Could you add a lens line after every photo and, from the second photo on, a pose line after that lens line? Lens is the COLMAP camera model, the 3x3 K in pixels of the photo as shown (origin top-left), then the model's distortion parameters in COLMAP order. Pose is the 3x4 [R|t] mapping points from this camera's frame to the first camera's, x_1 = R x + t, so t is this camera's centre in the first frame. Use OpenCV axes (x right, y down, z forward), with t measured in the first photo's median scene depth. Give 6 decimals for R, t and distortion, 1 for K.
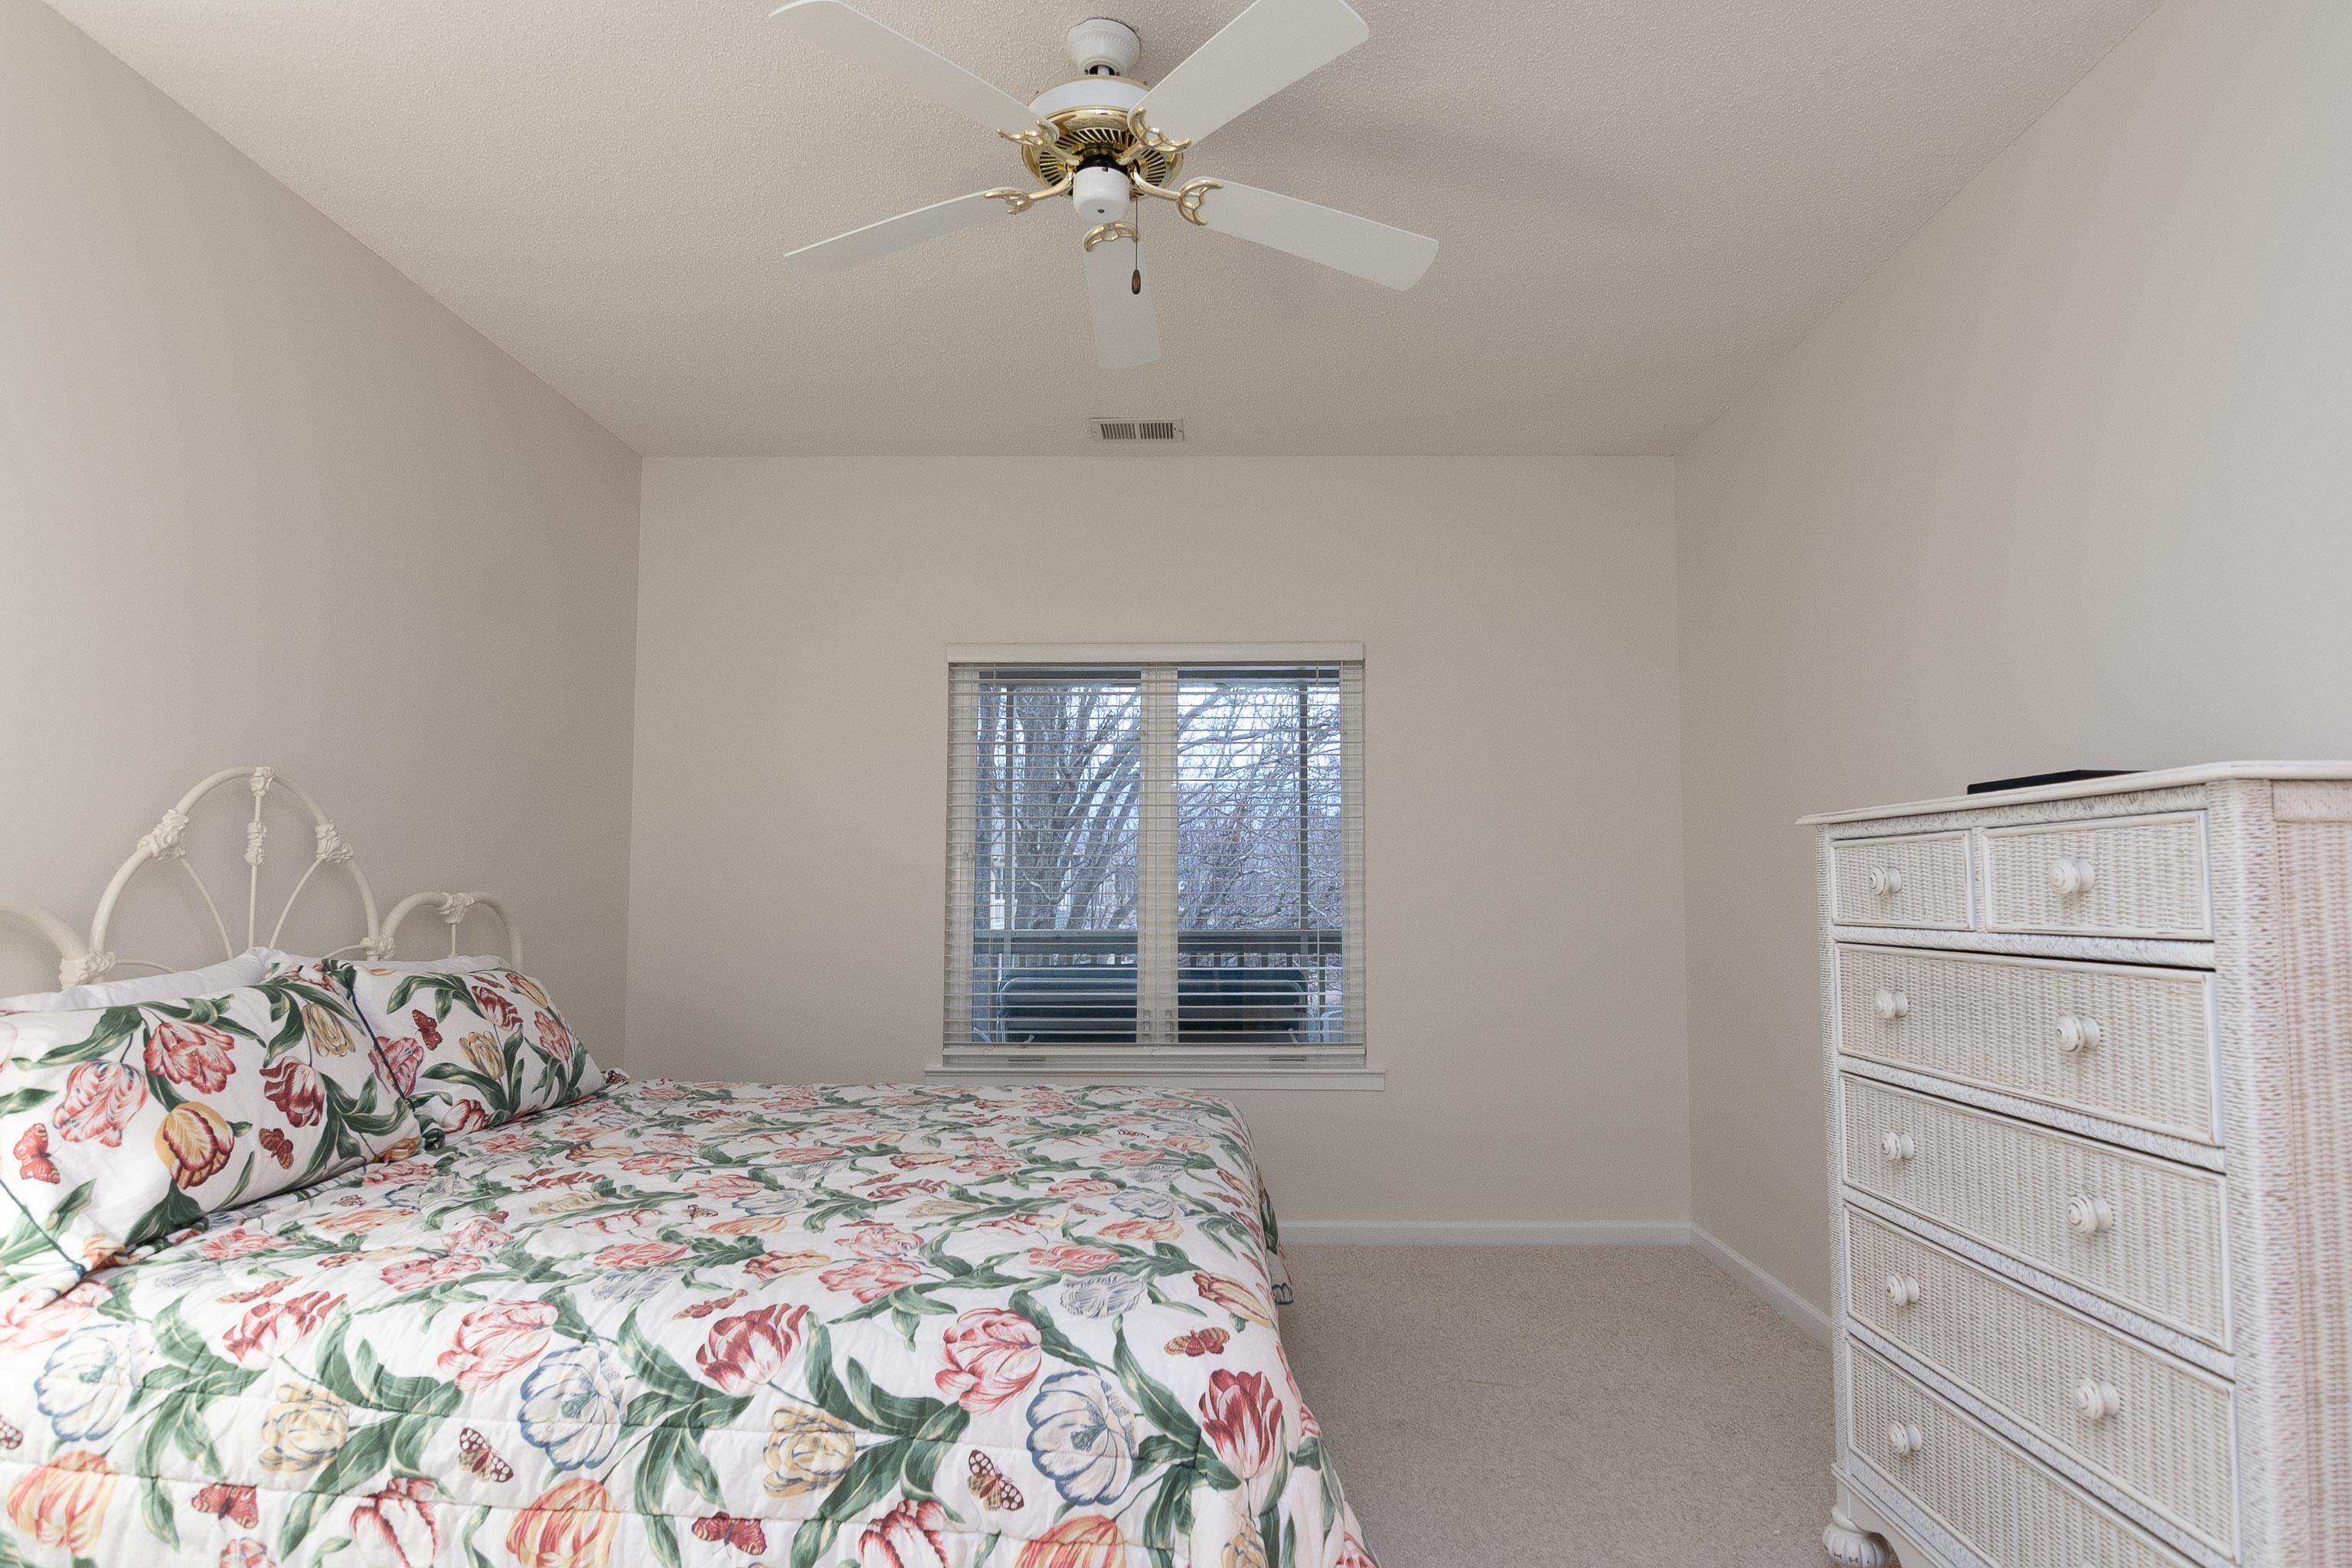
lens RADIAL K [[1142.8, 0, 1176.0], [0, 1142.8, 784.0], [0, 0, 1]] dist [-0.008889, -0.001264]
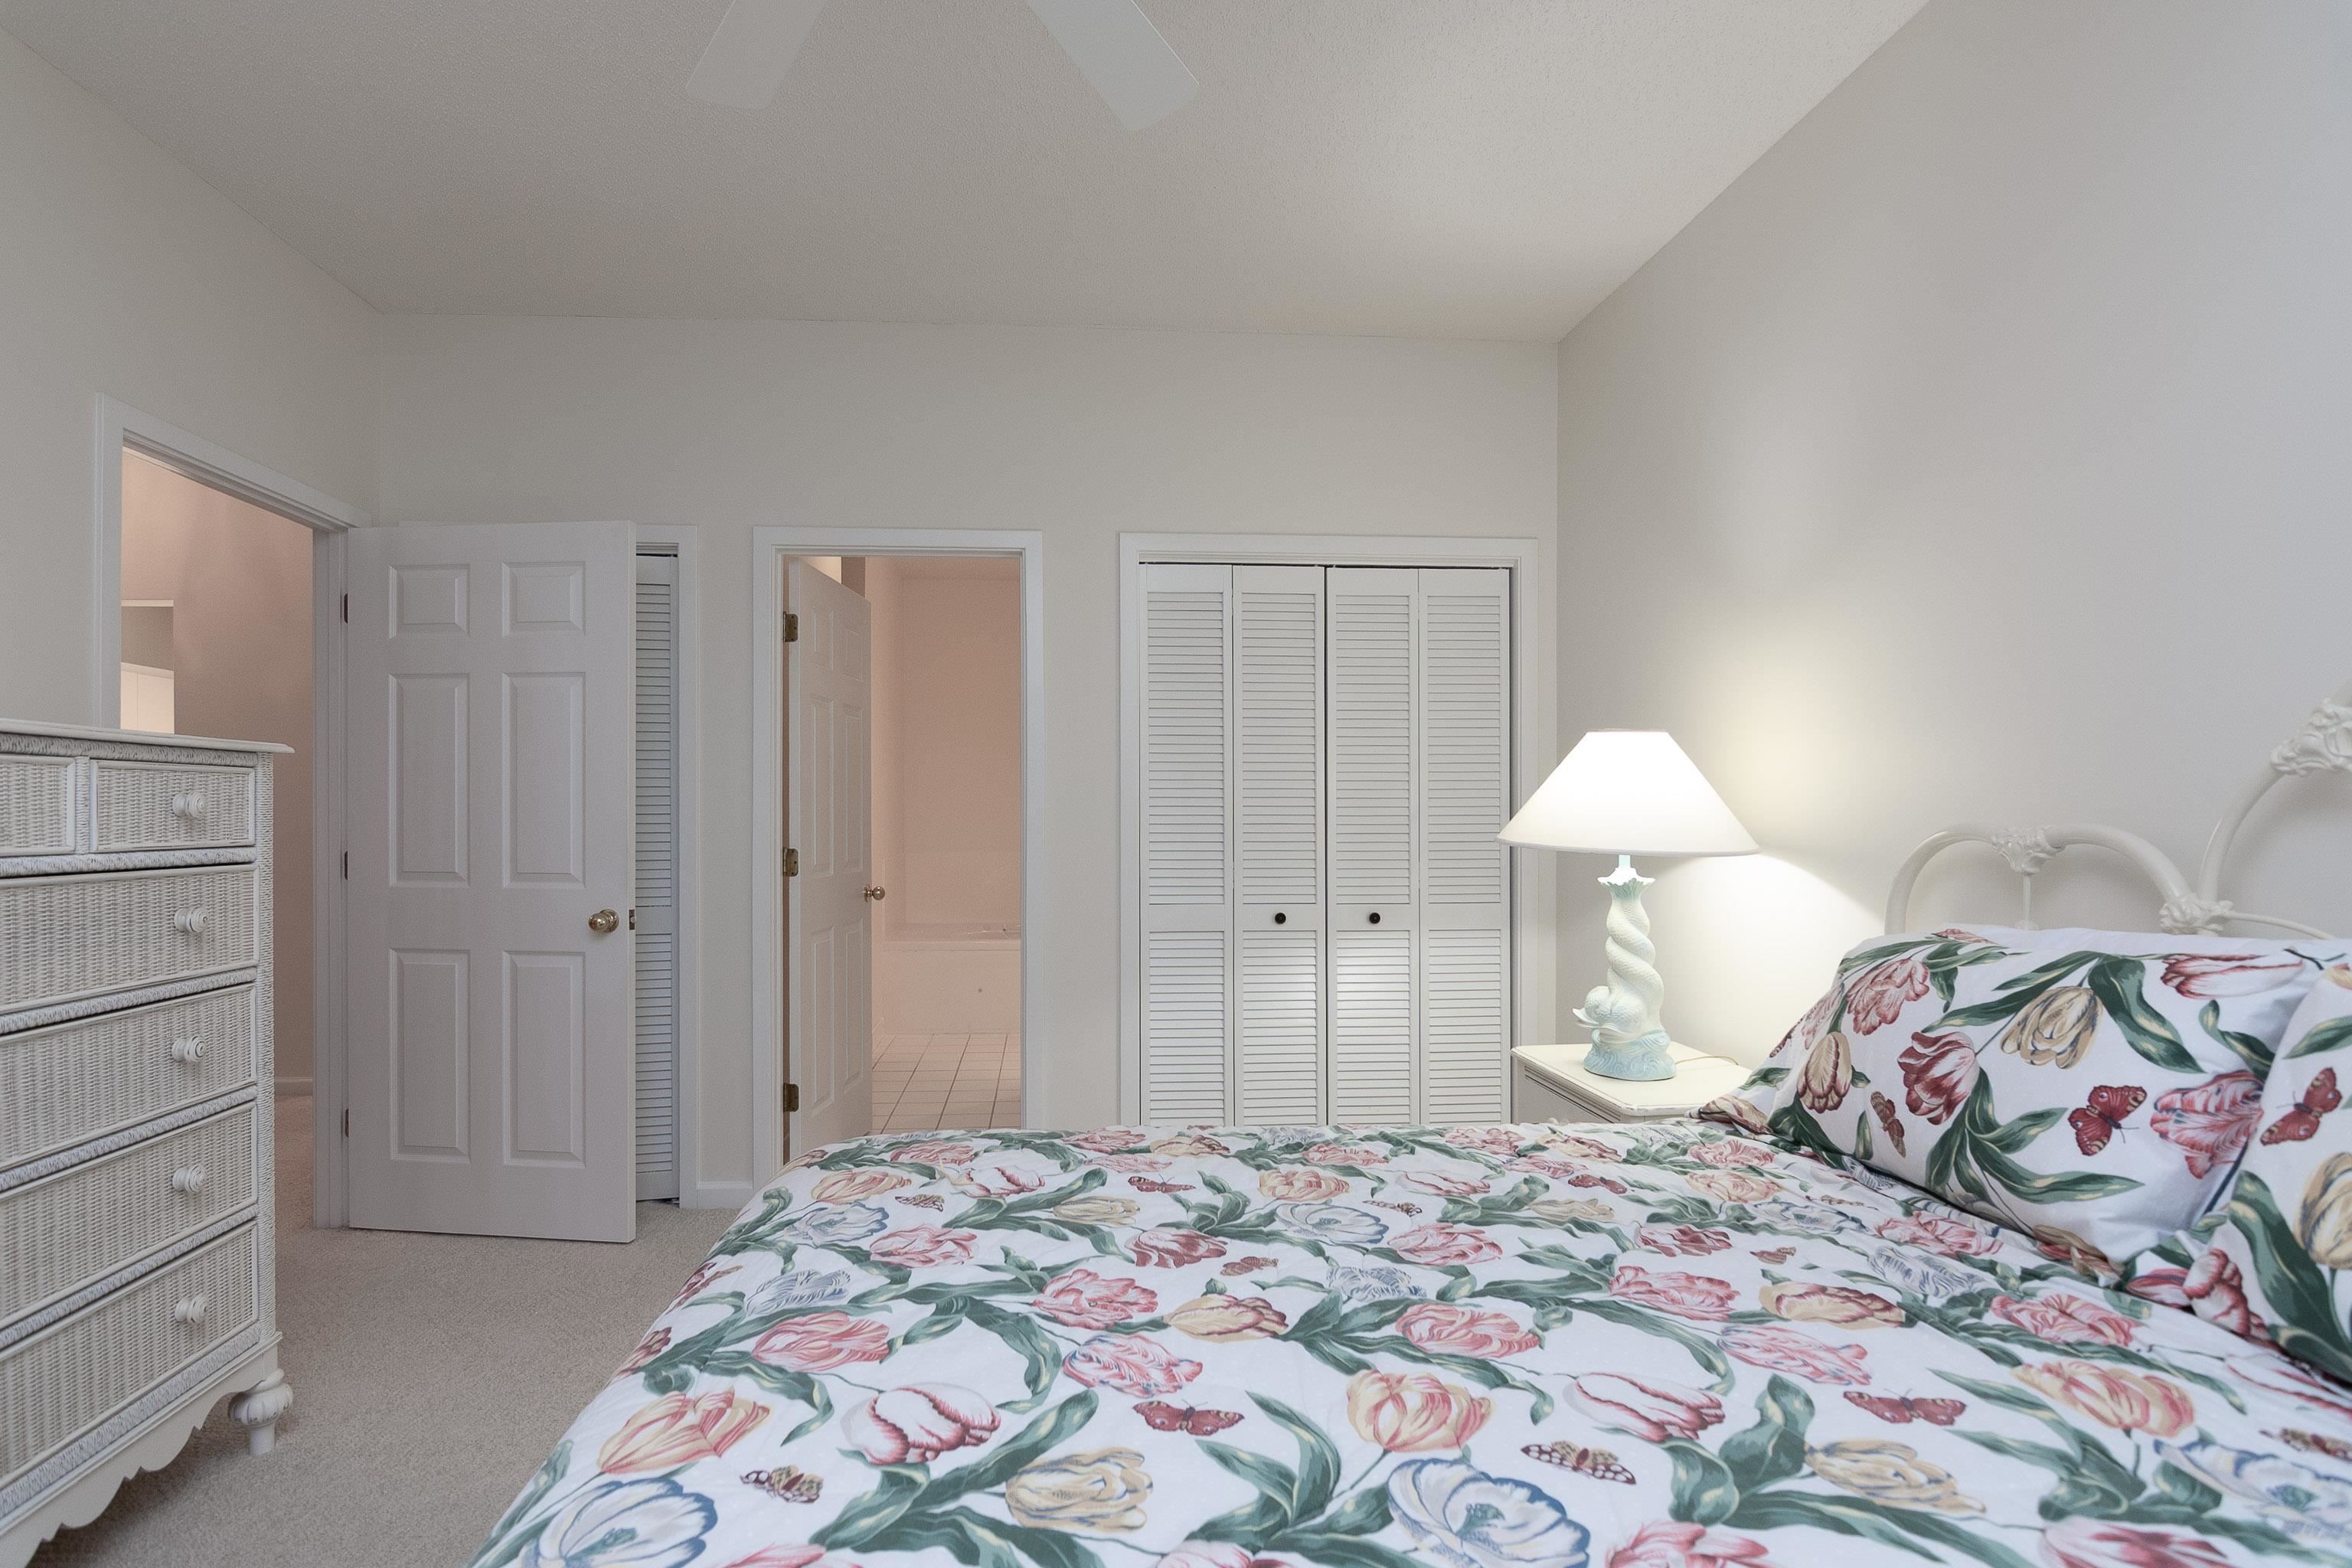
lens RADIAL K [[1127.8, 0, 1183.9], [0, 1127.8, 839.2], [0, 0, 1]] dist [-0.017431, -0.000743]
pose [[-0.991790, 0.003033, -0.127843, -0.168147], [0.012874, 0.997008, -0.076219, 0.169274], [0.127229, -0.077239, -0.988861, 1.799391]]
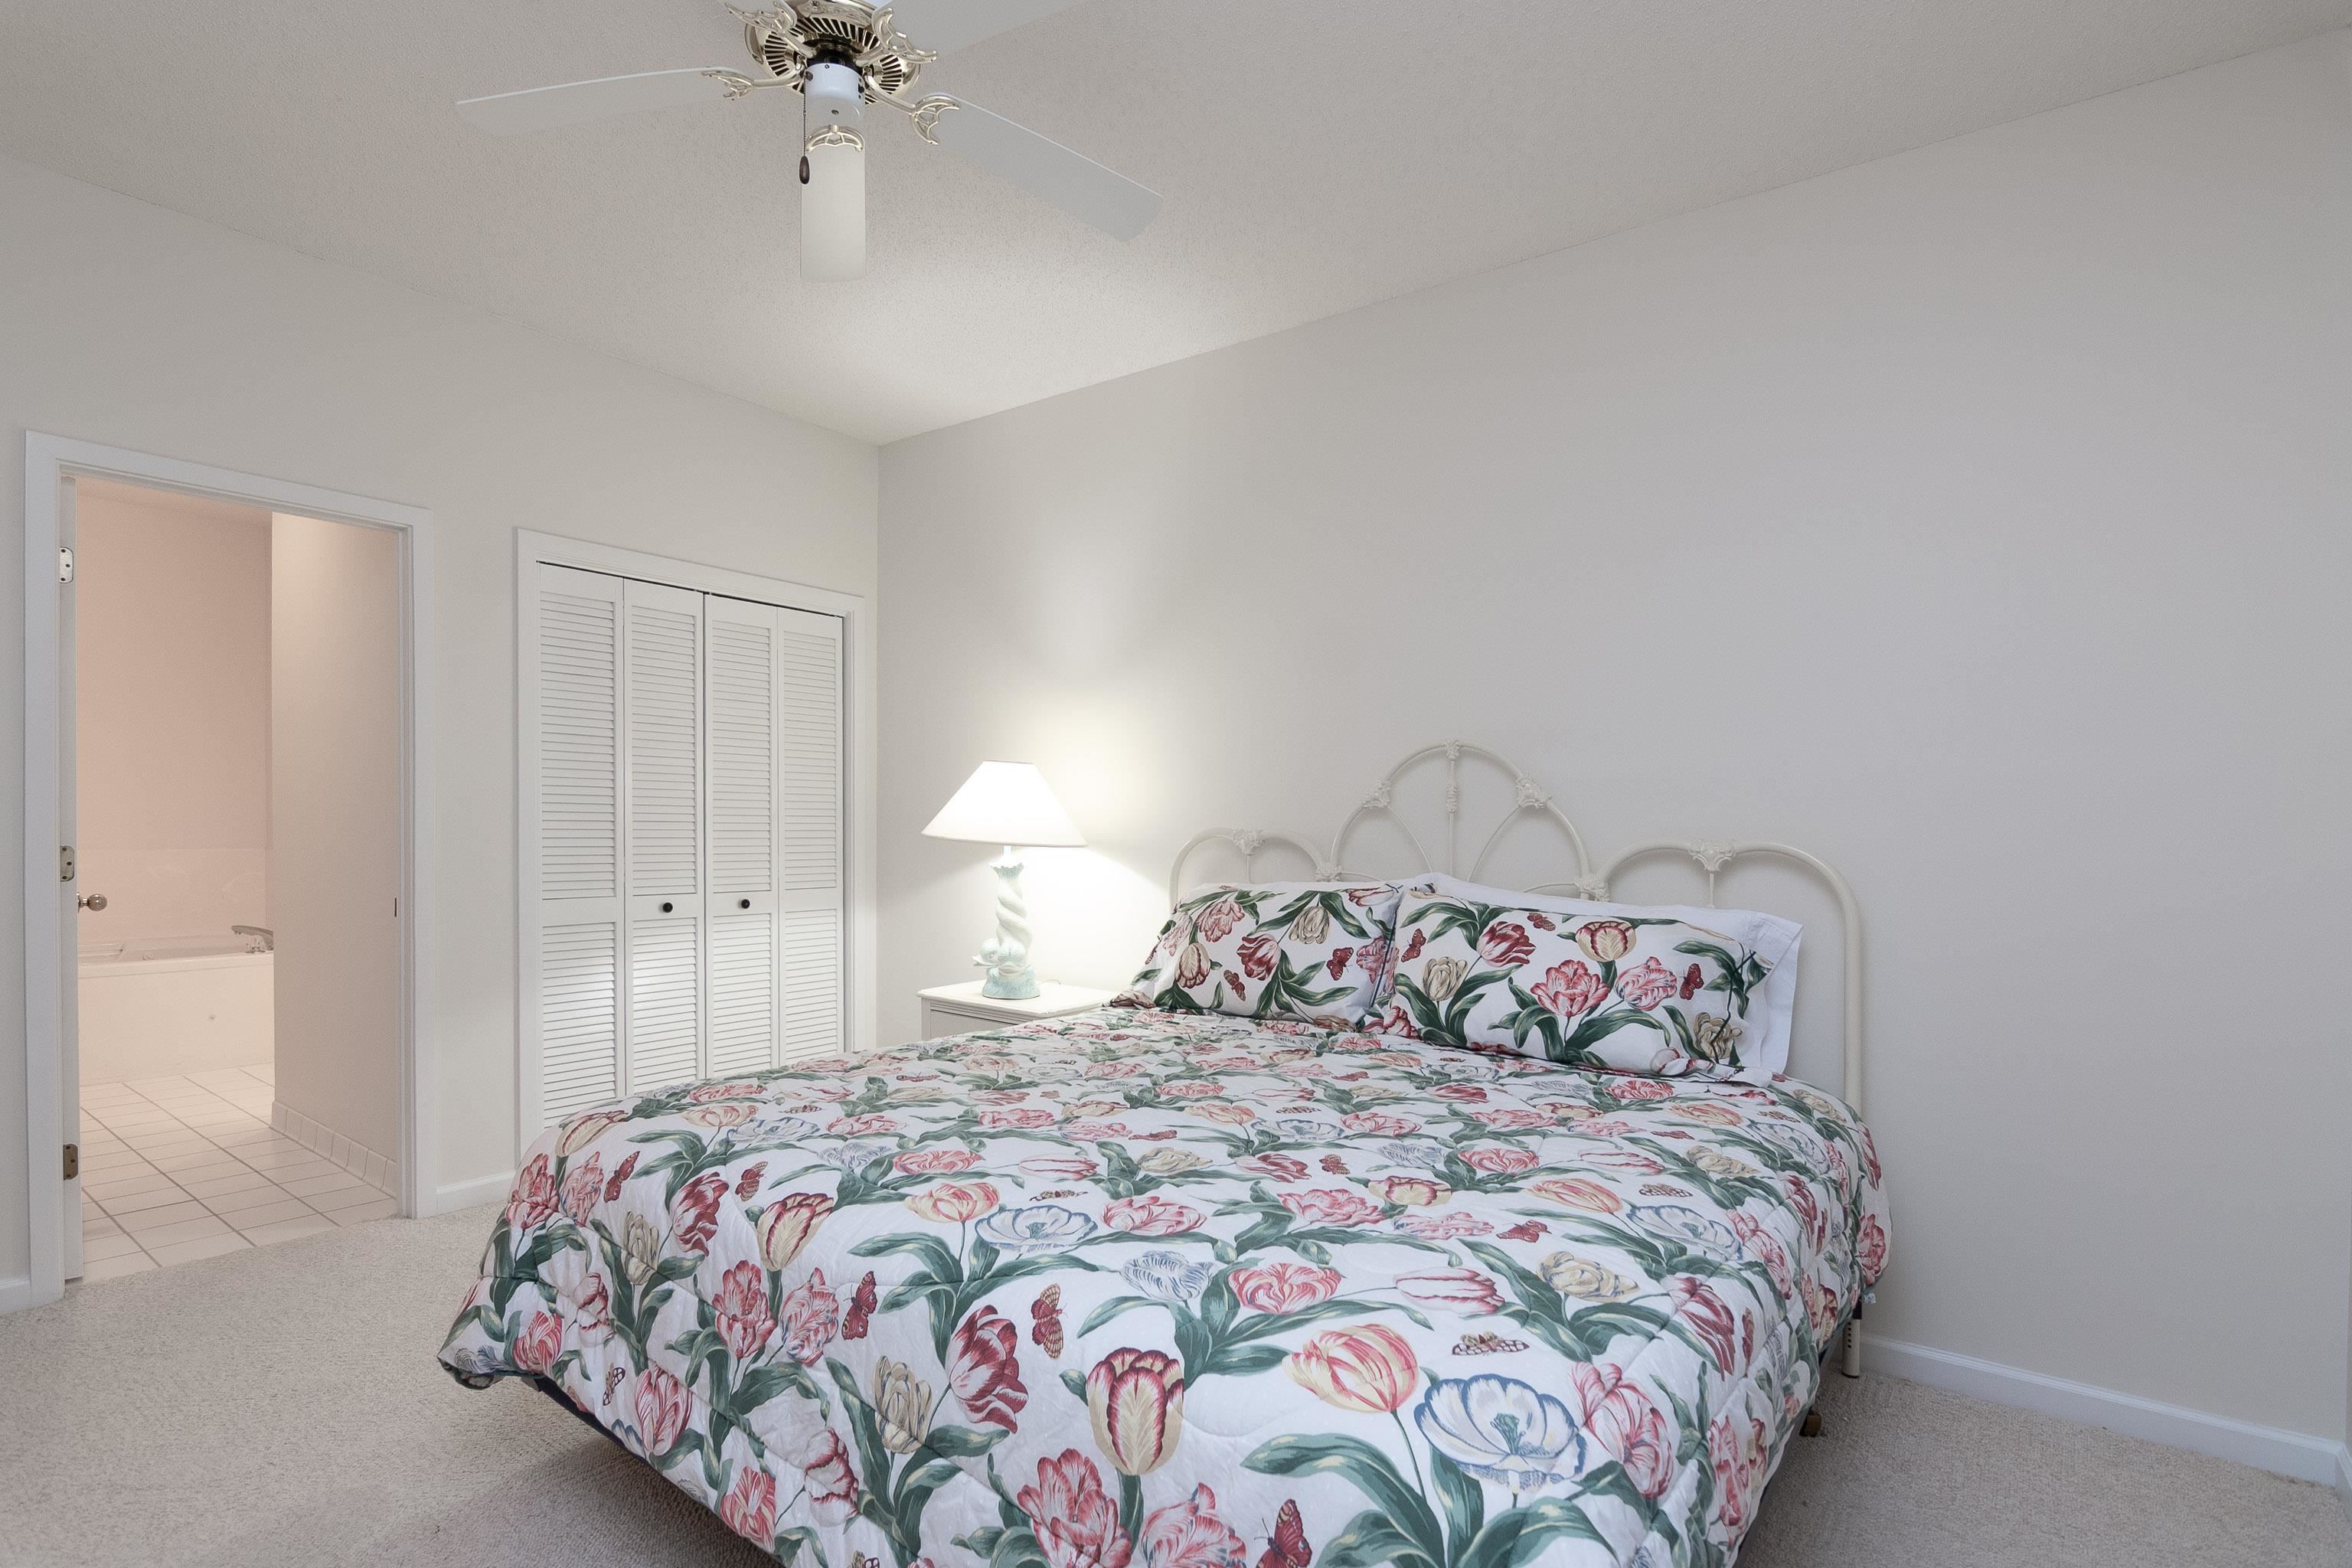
lens RADIAL K [[1074.7, 0, 1174.9], [0, 1074.7, 837.0], [0, 0, 1]] dist [-0.000317, -0.000285]
pose [[-0.570660, 0.002599, -0.821182, 0.523349], [0.063085, 0.997179, -0.040683, 0.169600], [0.818760, -0.075020, -0.569214, 1.845260]]
